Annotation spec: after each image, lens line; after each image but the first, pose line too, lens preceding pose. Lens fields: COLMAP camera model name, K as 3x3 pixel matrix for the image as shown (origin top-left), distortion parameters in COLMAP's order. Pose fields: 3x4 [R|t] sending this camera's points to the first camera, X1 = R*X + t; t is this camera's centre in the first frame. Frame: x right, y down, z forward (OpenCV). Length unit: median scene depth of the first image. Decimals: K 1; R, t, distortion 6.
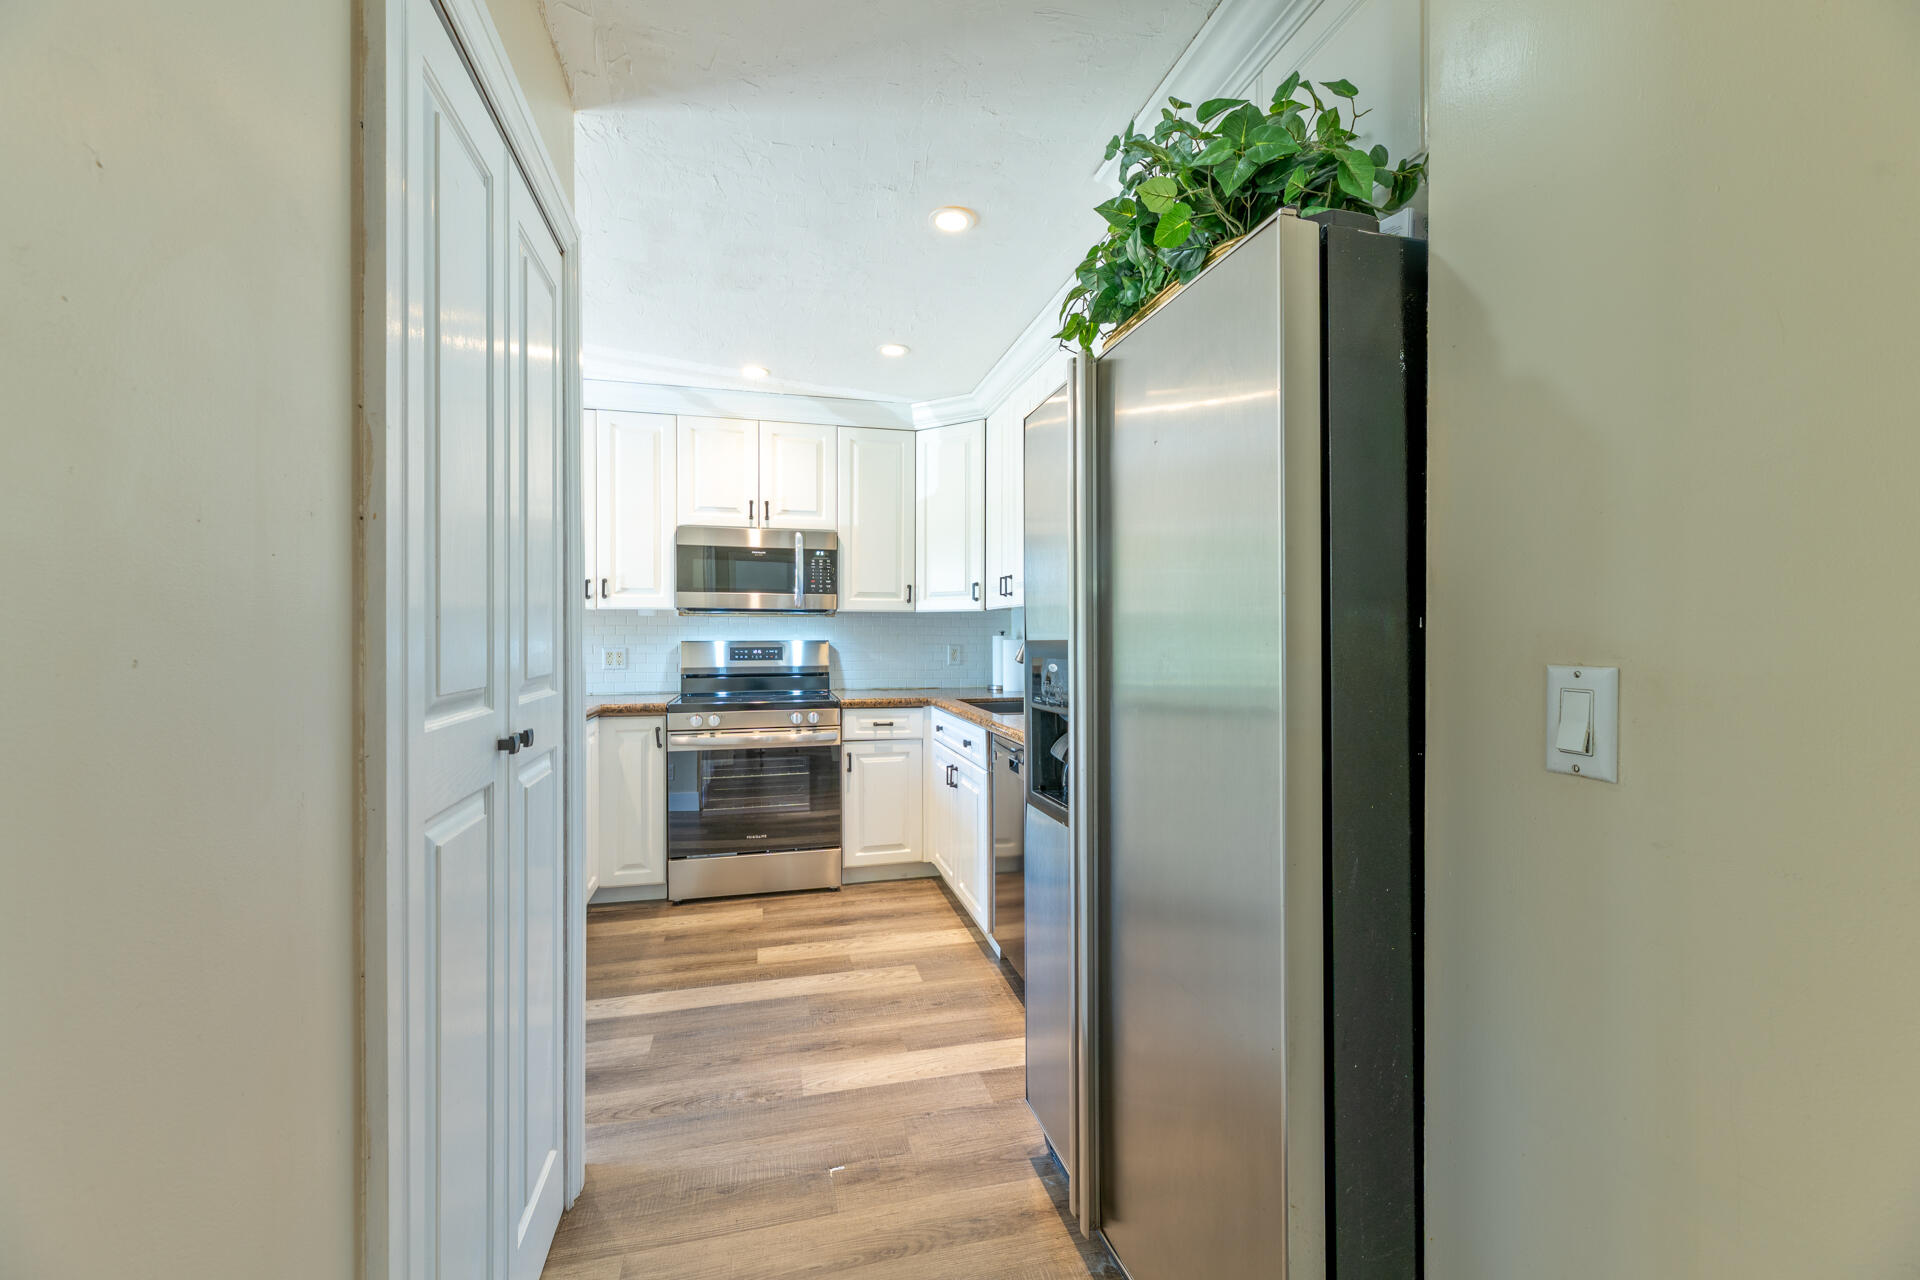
lens RADIAL K [[774.4, 0, 1000.9], [0, 774.4, 637.6], [0, 0, 1]] dist [0.001033, -0.000045]
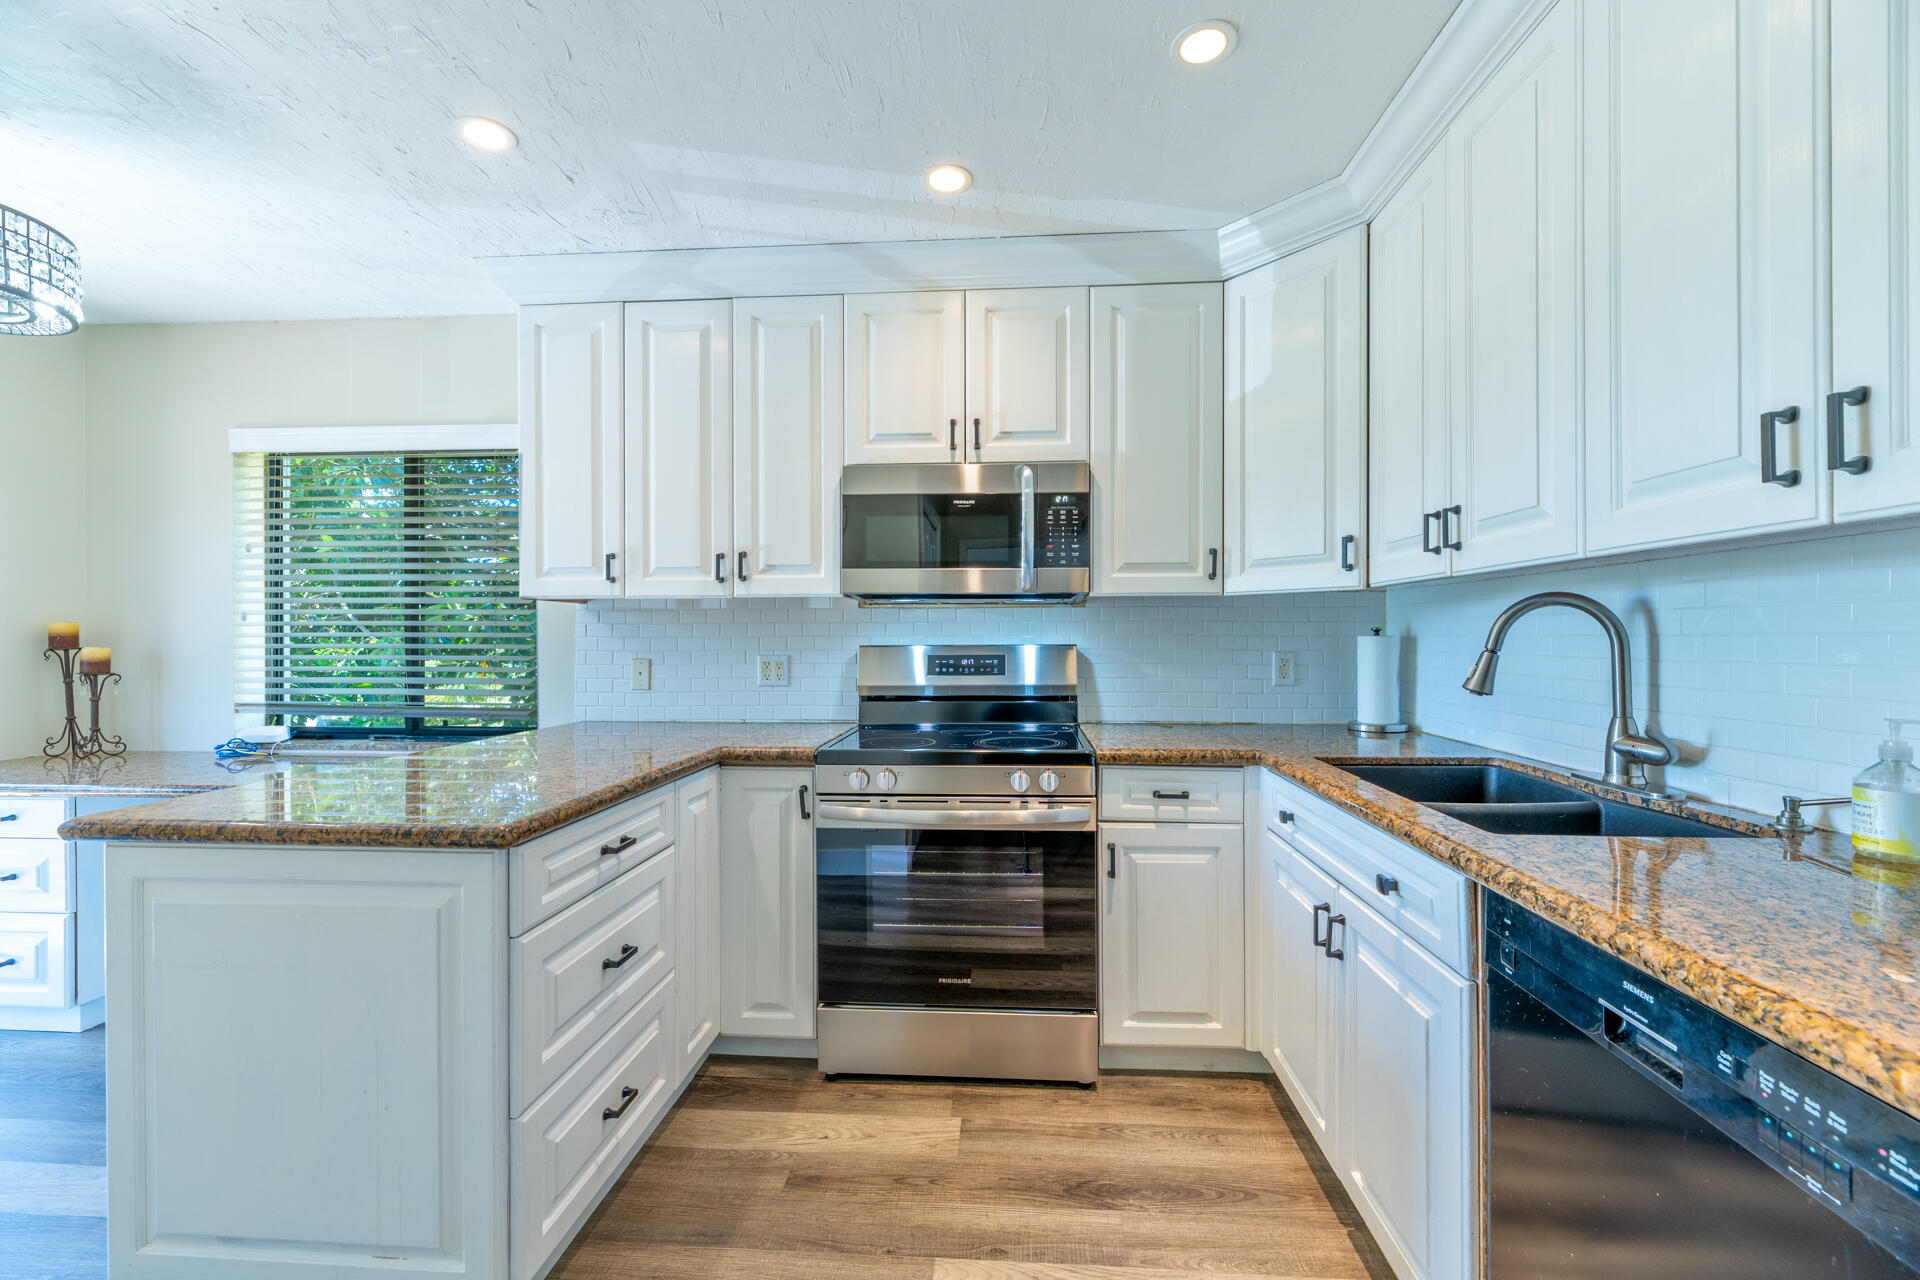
lens RADIAL K [[777.9, 0, 979.4], [0, 777.9, 639.5], [0, 0, 1]] dist [0.000106, -0.000046]
pose [[0.940148, -0.000857, -0.340764, -0.091162], [0.001597, 0.999997, 0.001894, -0.001722], [0.340761, -0.002325, 0.940147, 0.425968]]
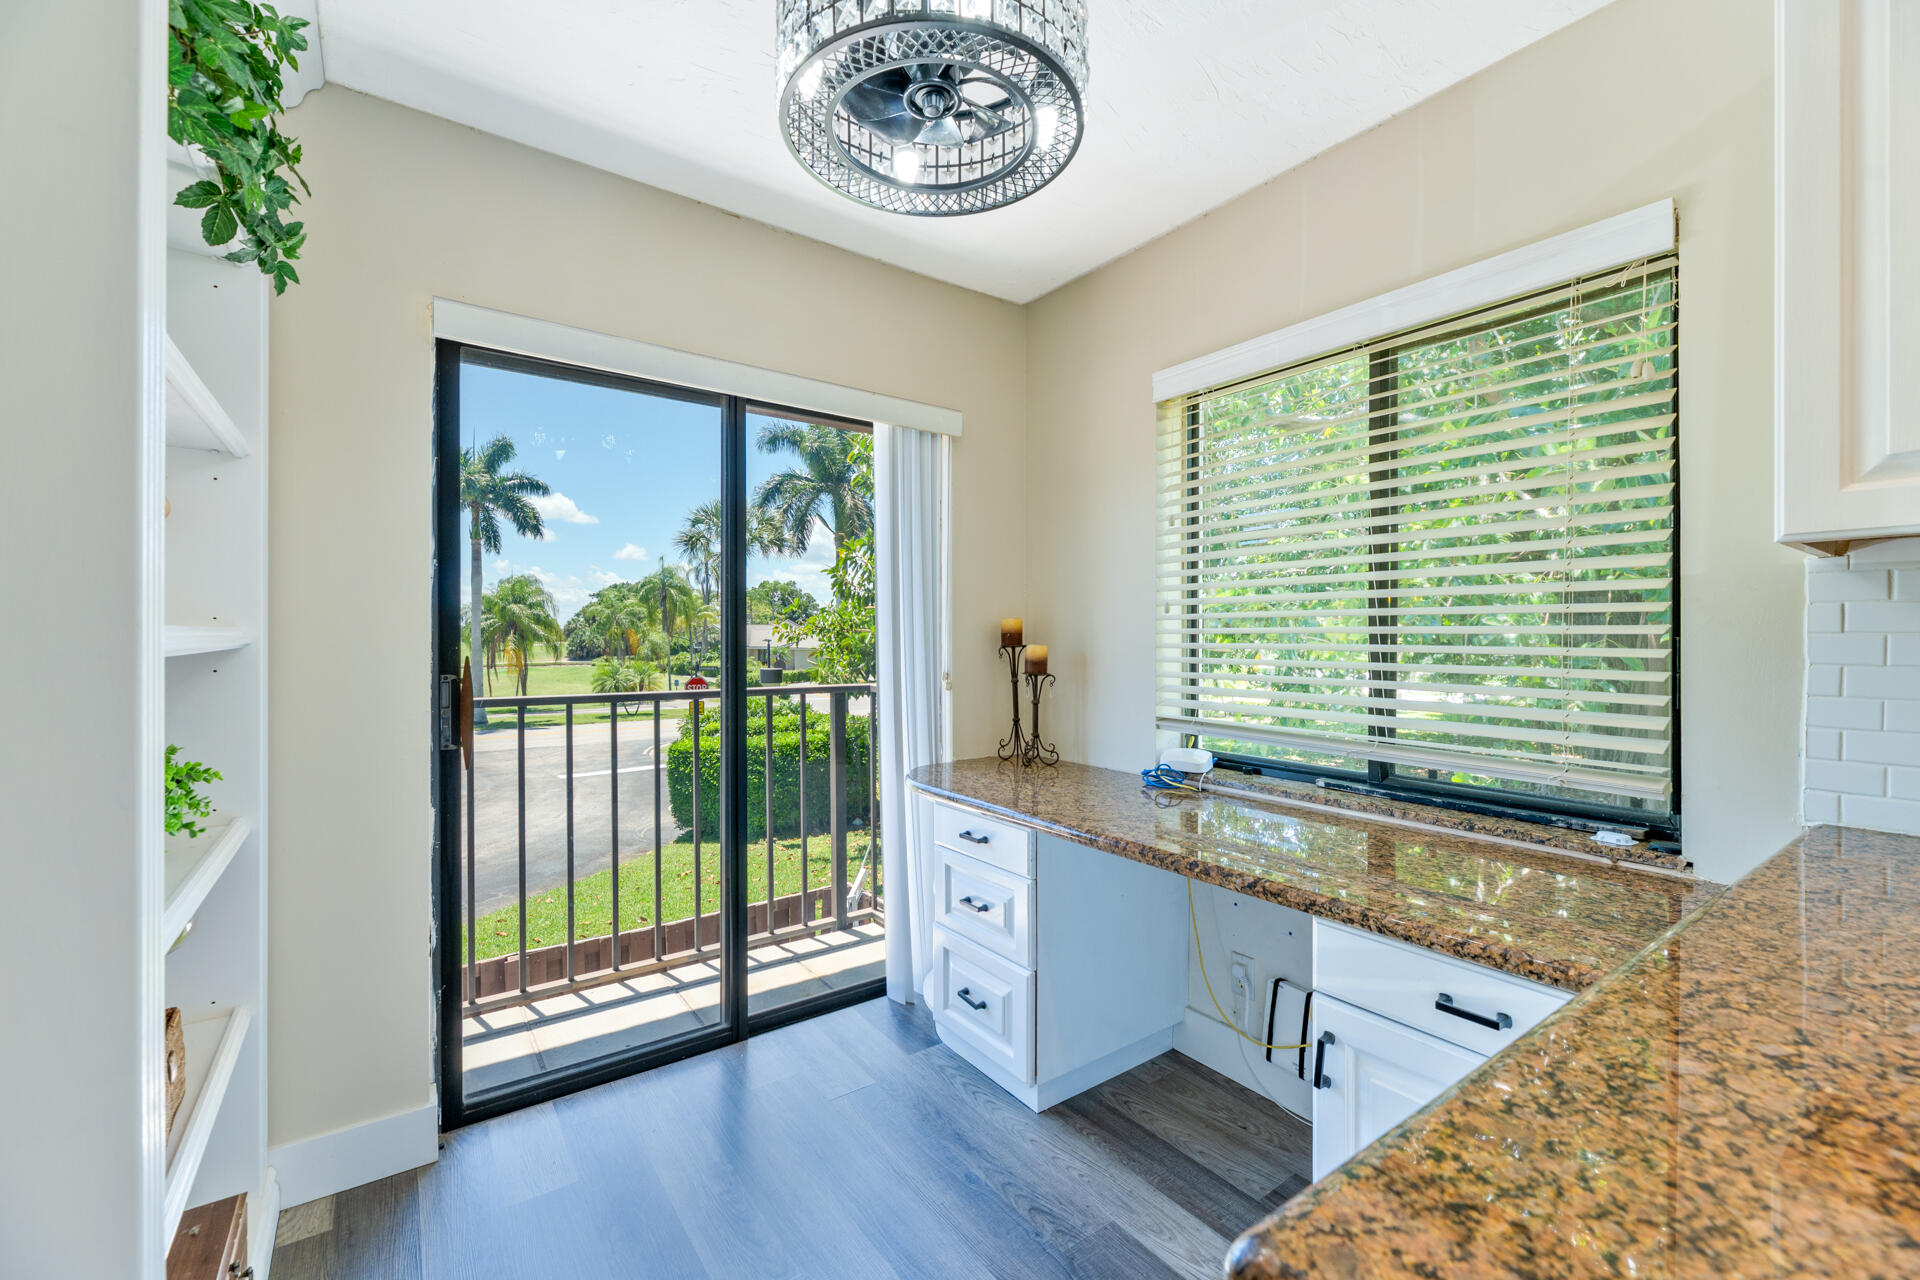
lens RADIAL K [[781.8, 0, 960.0], [0, 781.8, 640.0], [0, 0, 1]] dist [-0.000757, -0.000057]
pose [[0.334078, 0.003649, -0.942538, -0.508380], [-0.001832, 0.999993, 0.003222, -0.000804], [0.942543, 0.000650, 0.334083, 0.543898]]
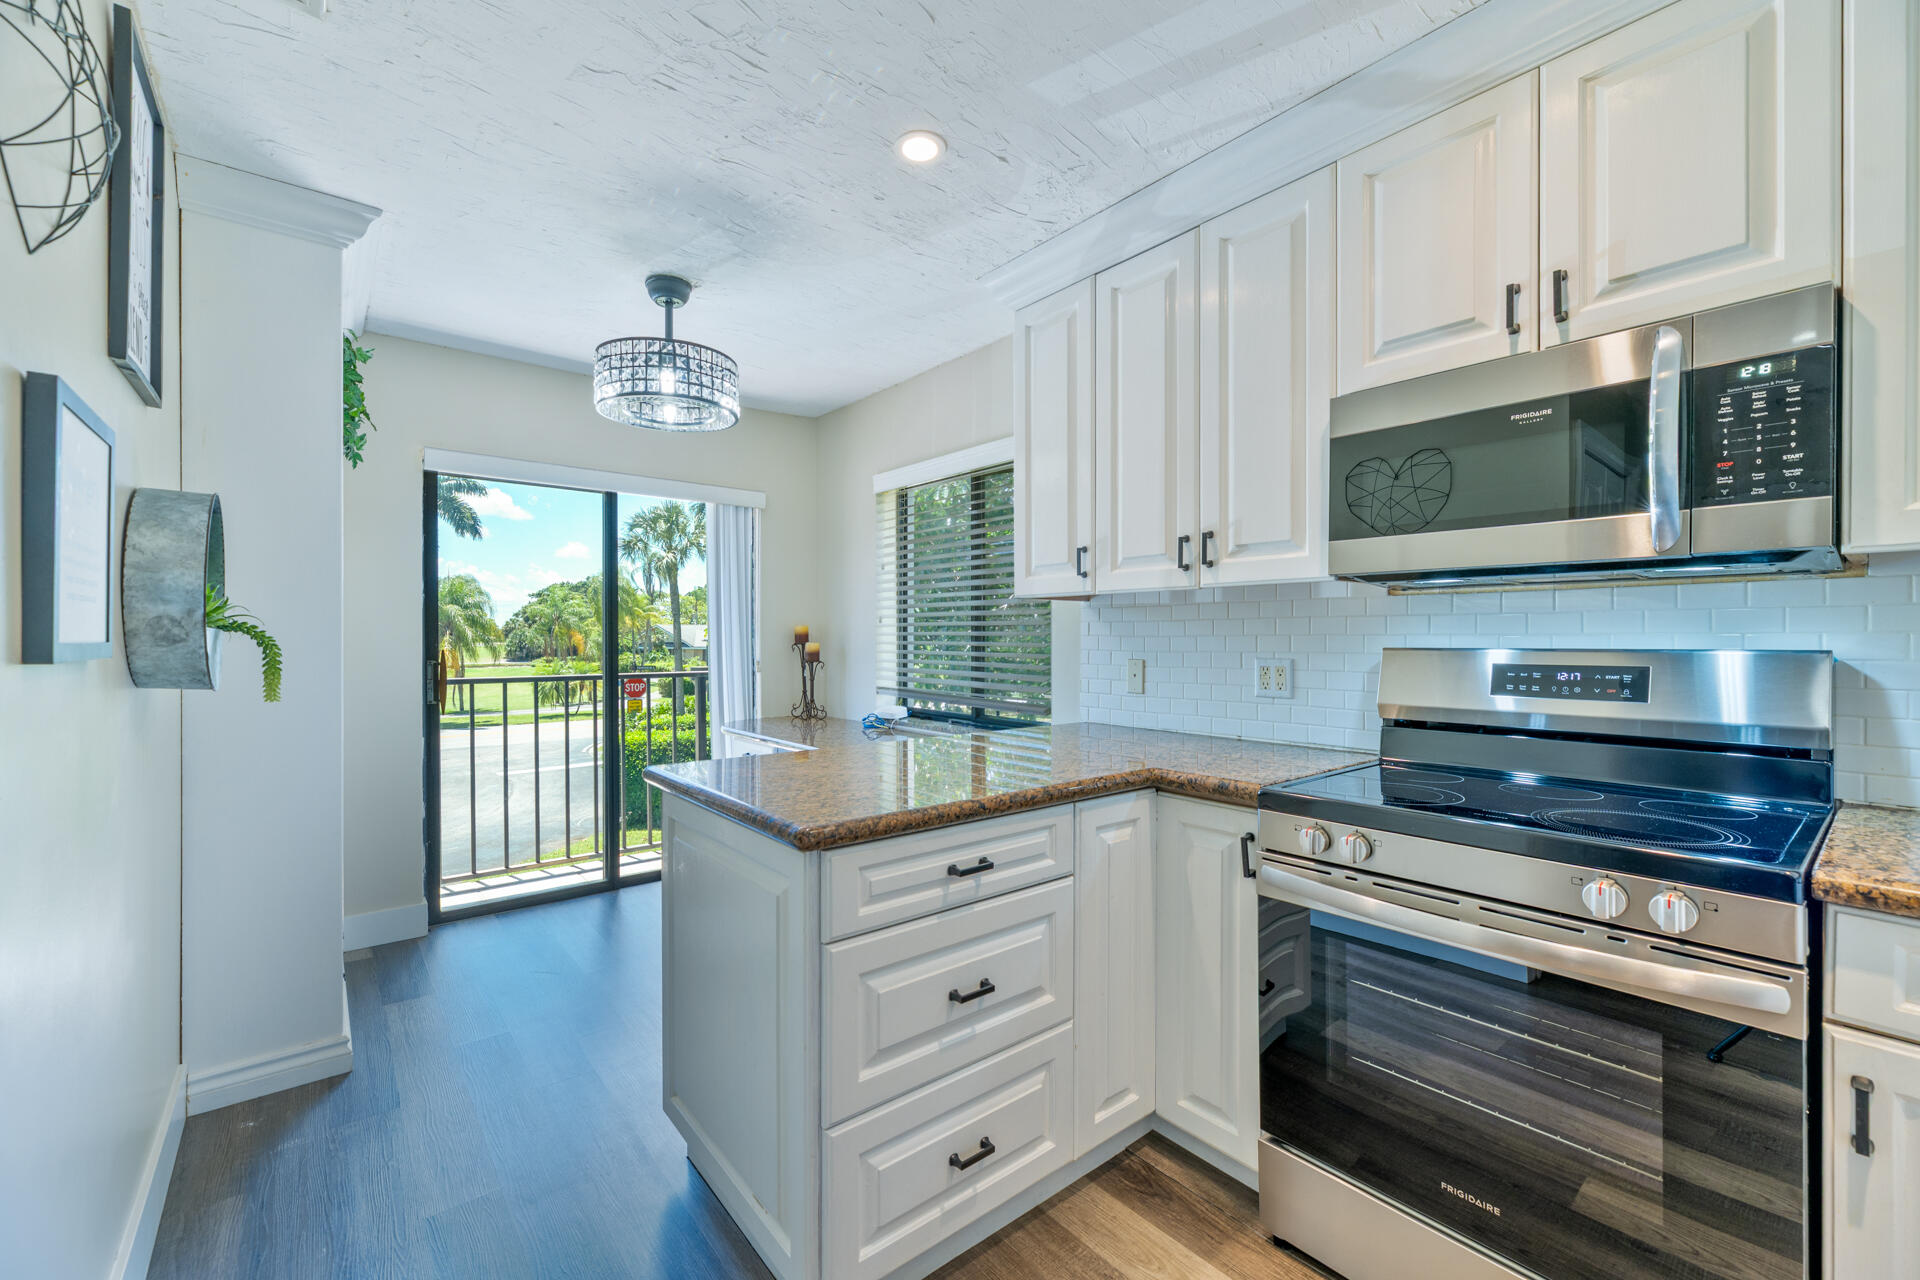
lens RADIAL K [[794.0, 0, 960.0], [0, 794.0, 640.0], [0, 0, 1]] dist [-0.000366, 0.000176]
pose [[0.384420, 0.003334, -0.923152, -0.063877], [-0.000507, 0.999994, 0.003400, -0.001755], [0.923158, -0.000839, 0.384419, 0.601741]]
